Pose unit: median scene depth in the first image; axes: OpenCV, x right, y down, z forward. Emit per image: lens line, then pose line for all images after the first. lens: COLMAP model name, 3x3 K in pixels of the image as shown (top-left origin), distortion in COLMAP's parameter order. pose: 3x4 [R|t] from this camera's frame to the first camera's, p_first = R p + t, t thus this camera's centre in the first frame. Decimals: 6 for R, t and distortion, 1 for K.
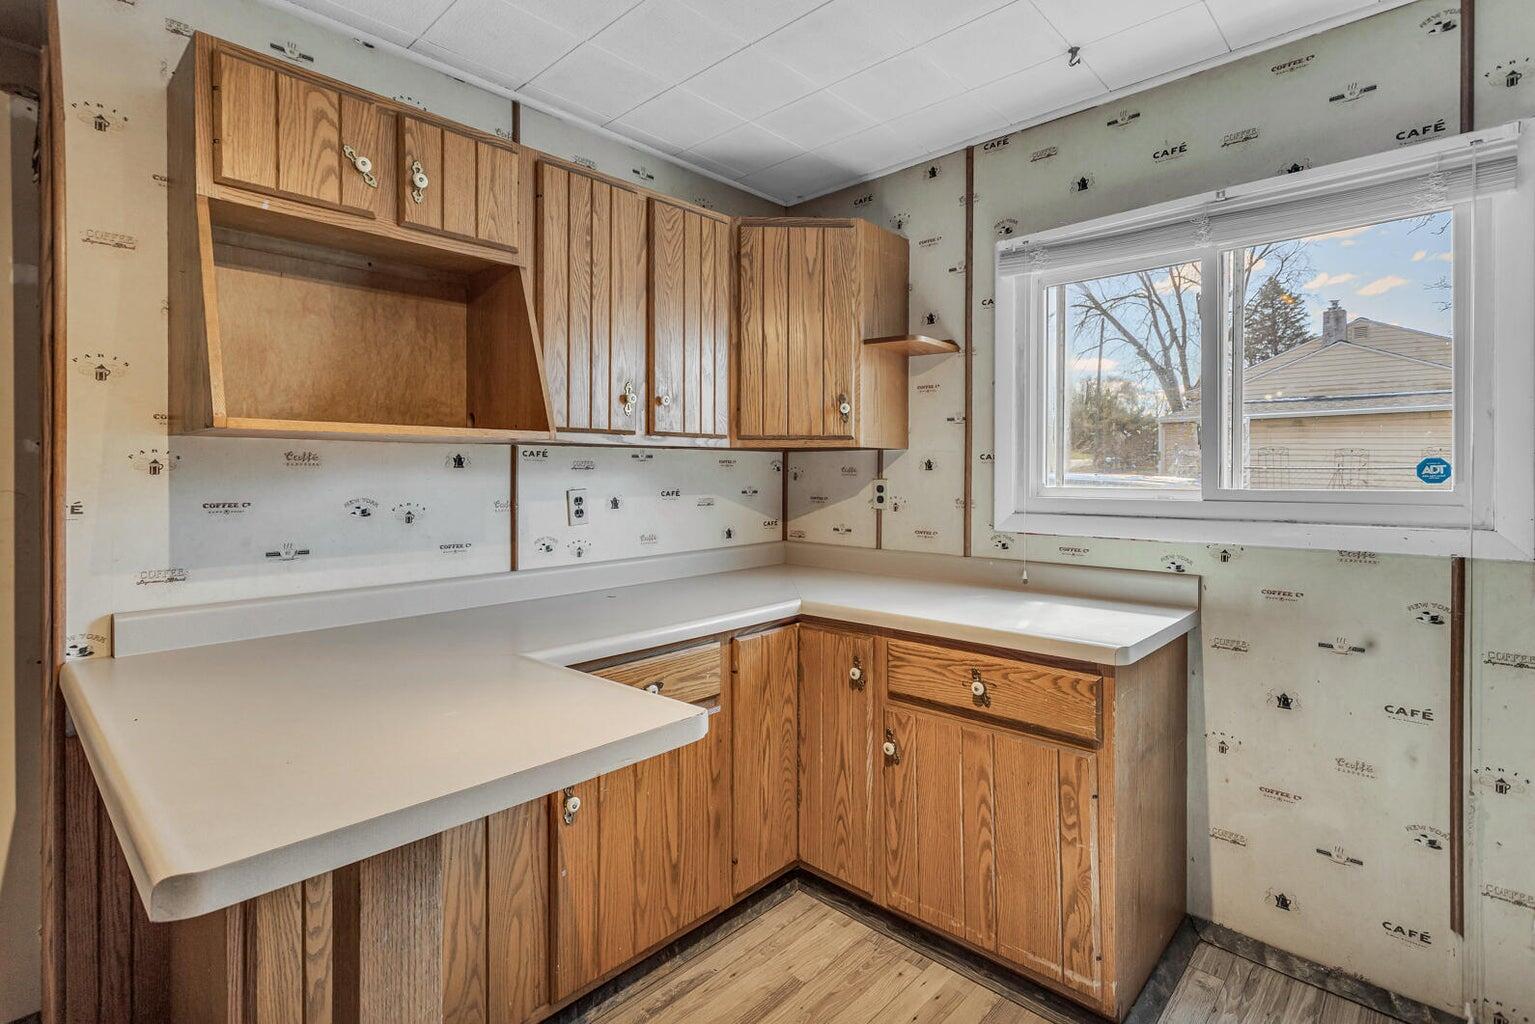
lens RADIAL K [[738.1, 0, 765.5], [0, 738.1, 475.4], [0, 0, 1]] dist [0.003151, 0.001006]
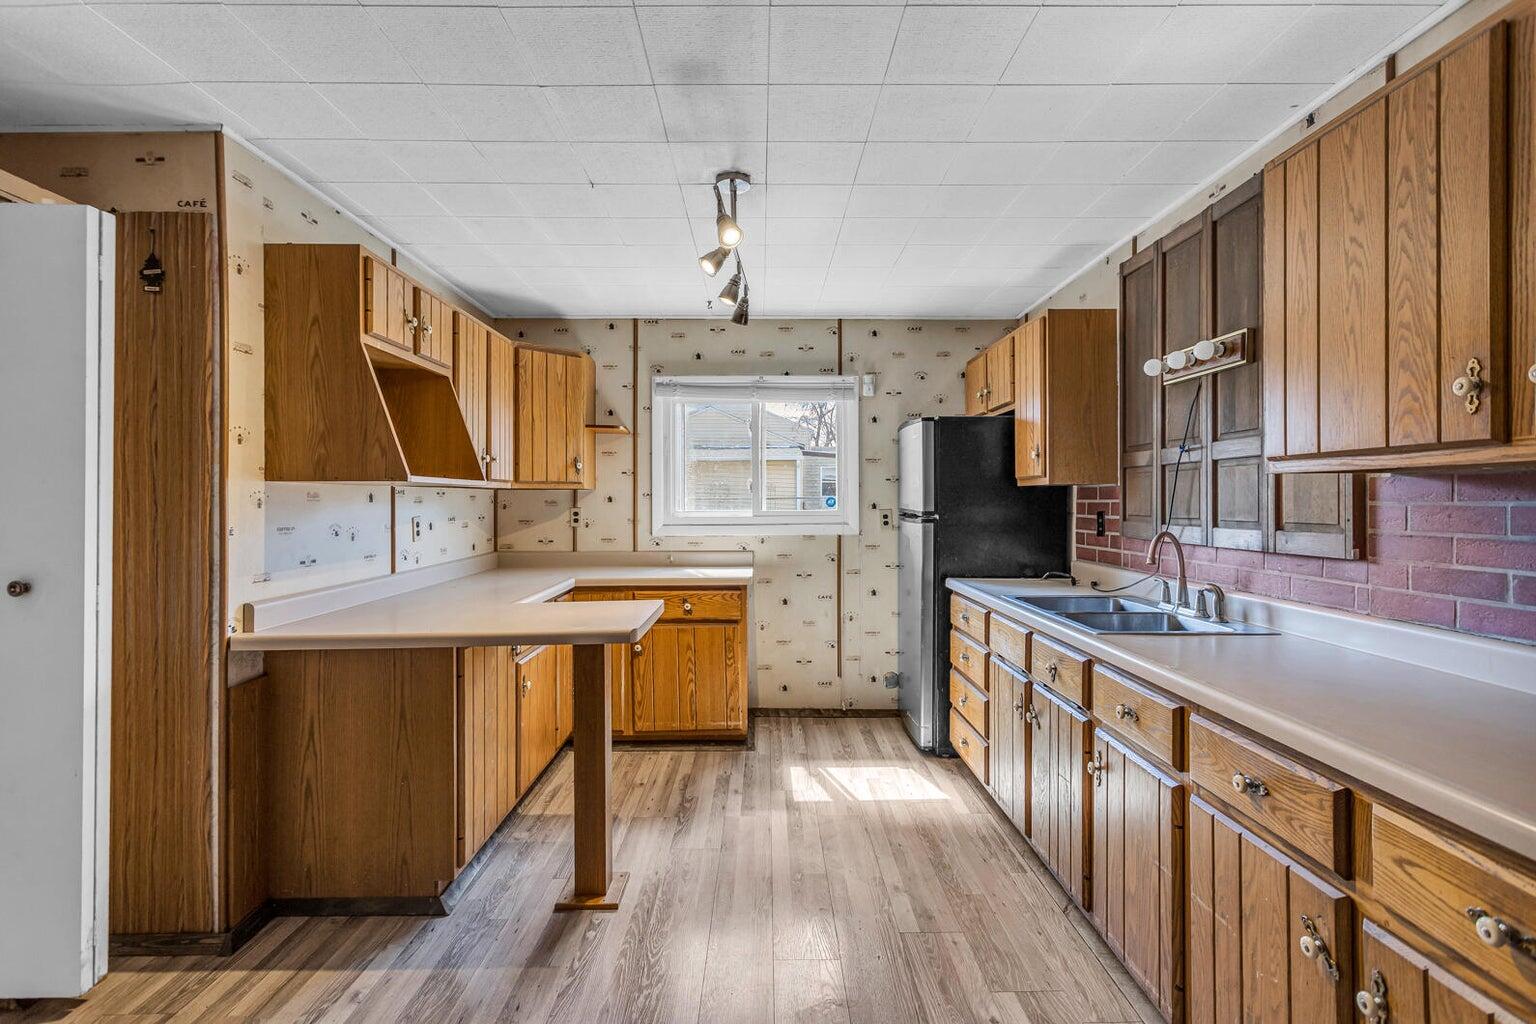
lens RADIAL K [[734.9, 0, 759.7], [0, 734.9, 498.2], [0, 0, 1]] dist [-0.001822, 0.000700]
pose [[0.727604, 0.000103, 0.685998, -0.804197], [0.005692, 0.999965, -0.006188, -0.004779], [-0.685974, 0.008407, 0.727577, -0.536270]]
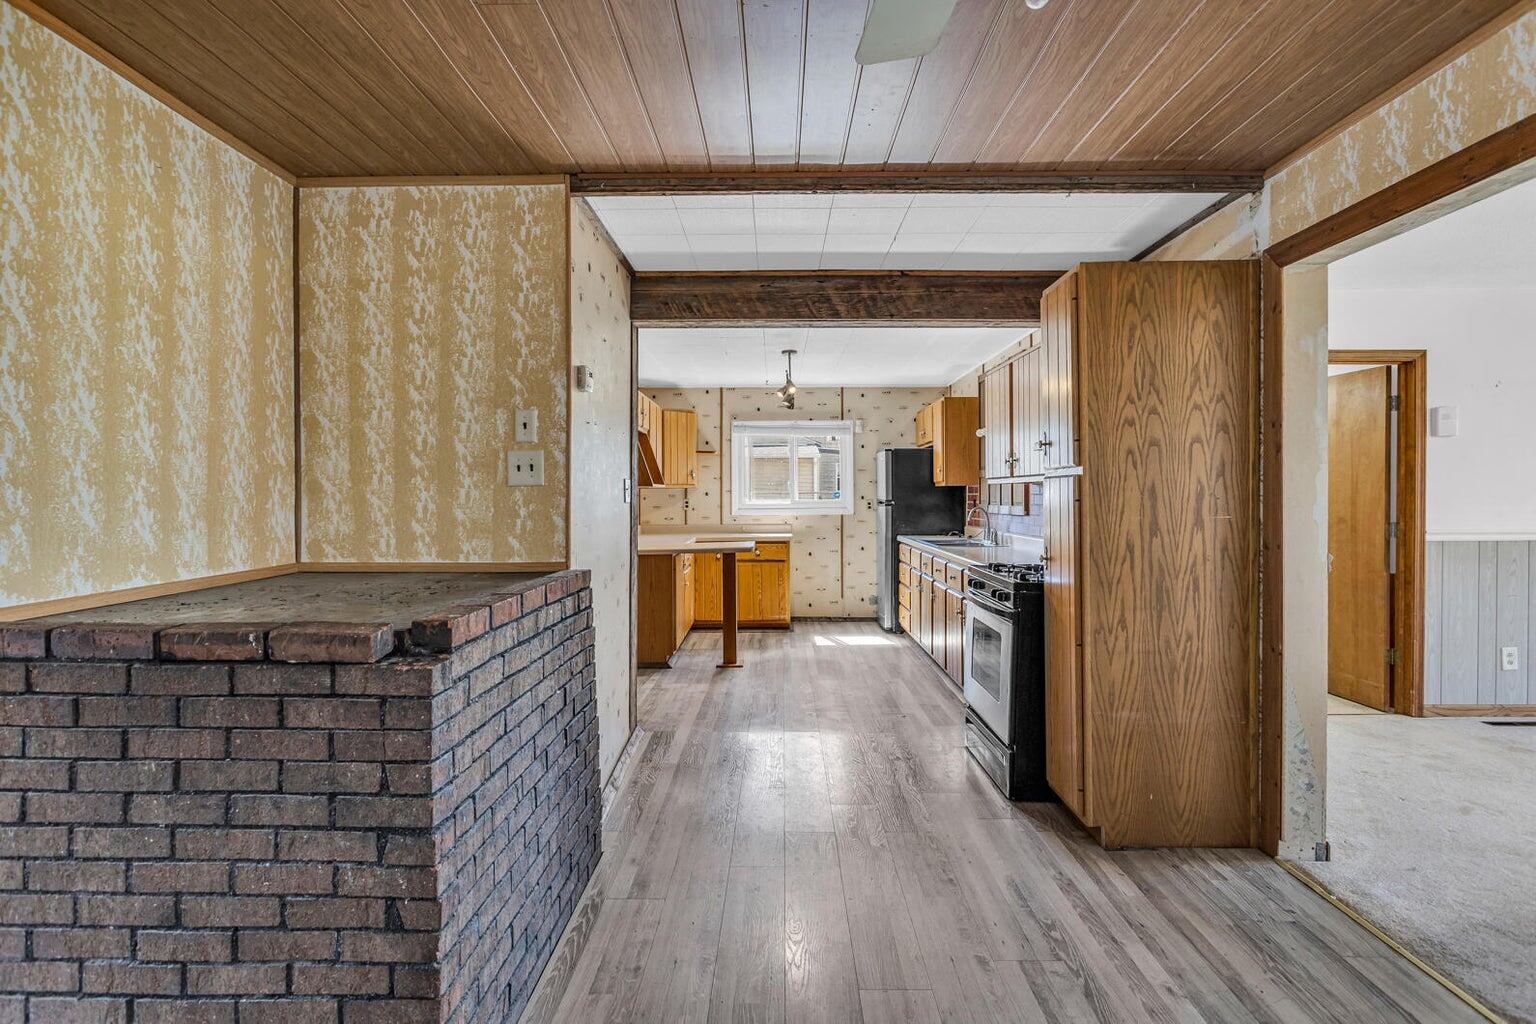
lens RADIAL K [[775.6, 0, 768.9], [0, 775.6, 497.7], [0, 0, 1]] dist [-0.003033, 0.000207]
pose [[0.732118, -0.006821, 0.681143, -1.947658], [0.008735, 0.999962, 0.000624, 0.001516], [-0.681121, 0.005493, 0.732150, -1.609896]]
